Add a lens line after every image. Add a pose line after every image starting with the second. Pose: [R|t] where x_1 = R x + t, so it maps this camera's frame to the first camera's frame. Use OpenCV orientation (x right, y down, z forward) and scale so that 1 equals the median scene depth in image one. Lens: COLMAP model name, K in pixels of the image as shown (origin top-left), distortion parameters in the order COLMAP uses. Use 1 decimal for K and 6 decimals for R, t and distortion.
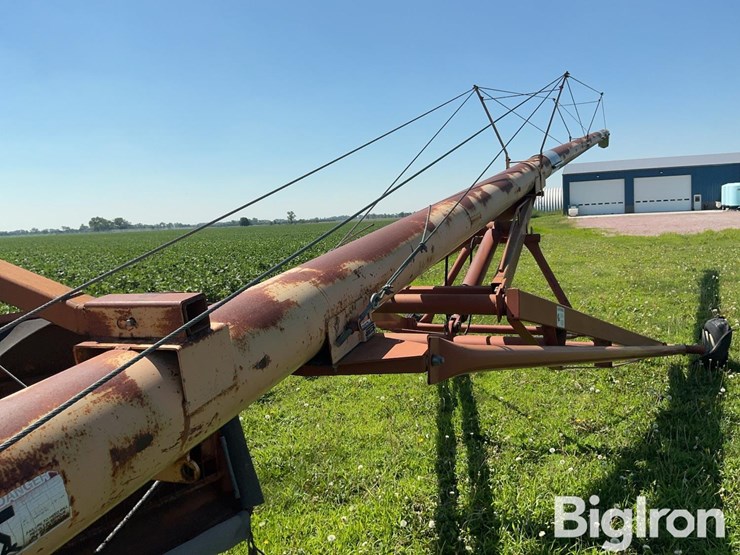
lens RADIAL K [[608.8, 0, 370.0], [0, 608.8, 277.5], [0, 0, 1]] dist [0.150797, -0.313219]
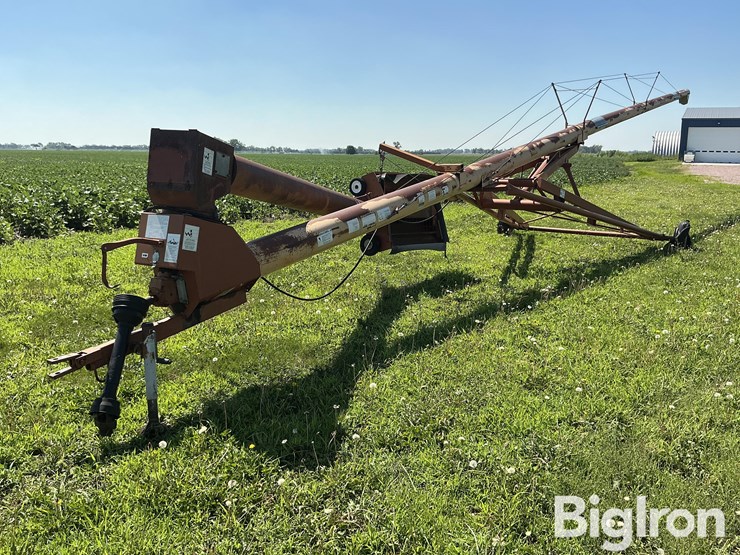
lens RADIAL K [[608.8, 0, 370.0], [0, 608.8, 277.5], [0, 0, 1]] dist [0.150797, -0.313219]
pose [[0.984404, 0.088100, -0.152272, -0.020307], [-0.071200, 0.991030, 0.113093, 0.055603], [0.160870, -0.100487, 0.981847, -0.540393]]
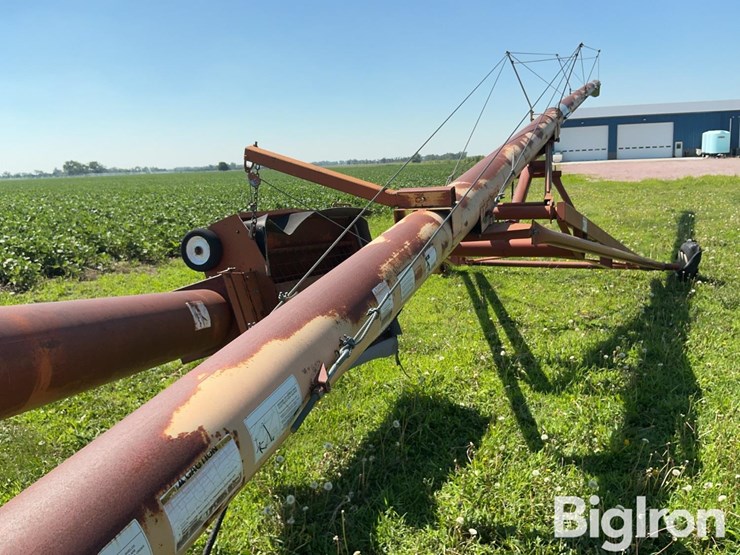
lens RADIAL K [[610.4, 0, 366.6], [0, 610.4, 273.7], [0, 0, 1]] dist [0.158292, -0.329631]
pose [[0.999638, 0.001633, 0.026853, -0.077566], [-0.003766, 0.996821, 0.079580, 0.019866], [-0.026637, -0.079652, 0.996467, -0.146377]]
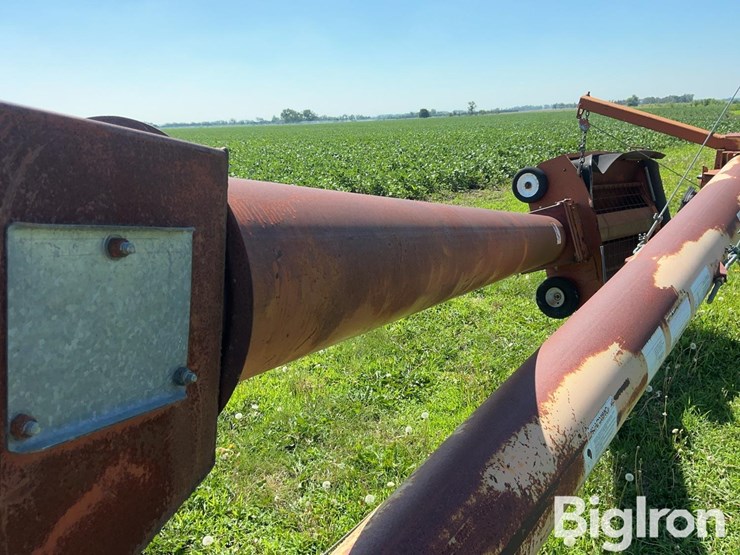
lens RADIAL K [[608.8, 0, 370.0], [0, 608.8, 277.5], [0, 0, 1]] dist [0.150797, -0.313219]
pose [[0.960528, 0.073478, -0.268304, -0.139560], [-0.027047, 0.984584, 0.172809, 0.026371], [0.276866, -0.158731, 0.947708, -0.225107]]
